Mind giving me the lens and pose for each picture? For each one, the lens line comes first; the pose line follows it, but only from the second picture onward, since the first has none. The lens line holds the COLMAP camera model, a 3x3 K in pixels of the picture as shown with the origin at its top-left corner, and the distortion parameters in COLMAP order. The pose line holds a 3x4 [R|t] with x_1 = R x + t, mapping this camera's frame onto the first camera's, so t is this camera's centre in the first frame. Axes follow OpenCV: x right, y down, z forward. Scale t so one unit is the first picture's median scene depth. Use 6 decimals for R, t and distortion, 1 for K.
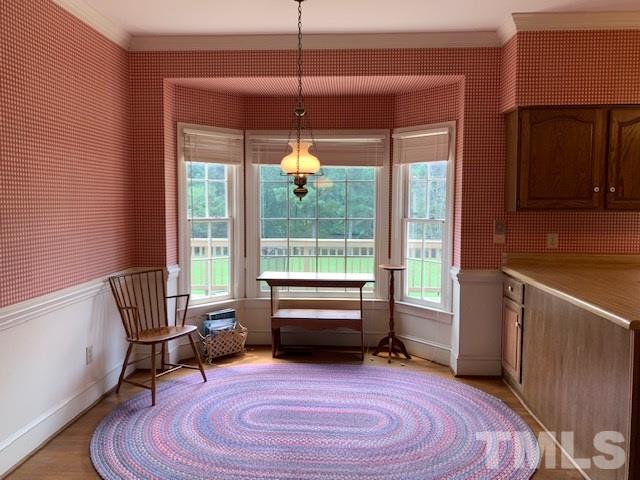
lens RADIAL K [[492.6, 0, 320.6], [0, 492.6, 241.6], [0, 0, 1]] dist [0.044616, -0.056024]
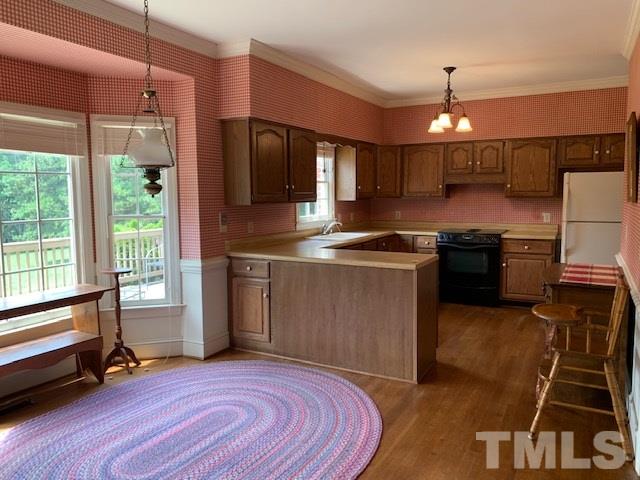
lens RADIAL K [[492.6, 0, 323.8], [0, 492.6, 245.1], [0, 0, 1]] dist [0.044616, -0.056024]
pose [[0.417136, -0.102016, 0.903101, -0.546678], [0.083188, 0.993795, 0.073837, -0.032057], [-0.905029, 0.044327, 0.423034, 0.294117]]
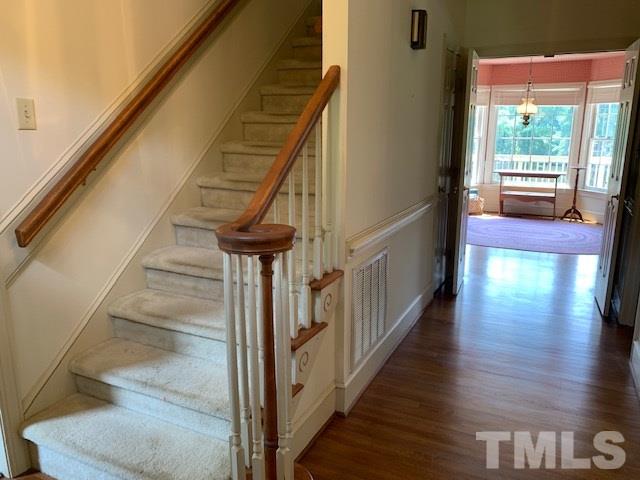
lens RADIAL K [[492.6, 0, 321.9], [0, 492.6, 238.5], [0, 0, 1]] dist [0.044616, -0.056024]
pose [[0.924828, 0.082762, -0.371273, -0.016037], [-0.029805, 0.988809, 0.146176, 0.074576], [0.379216, -0.124122, 0.916945, -0.977984]]
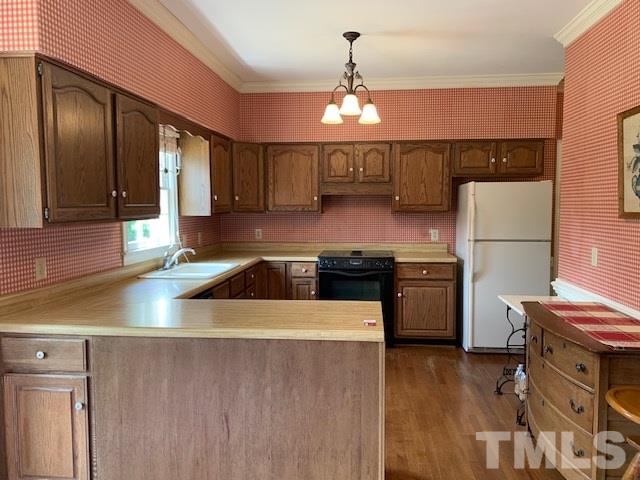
lens RADIAL K [[492.6, 0, 324.9], [0, 492.6, 239.9], [0, 0, 1]] dist [0.044616, -0.056024]
pose [[0.041405, -0.074348, 0.996372, -0.172414], [0.086415, 0.993757, 0.070561, -0.051516], [-0.995398, 0.083179, 0.047571, 0.550927]]
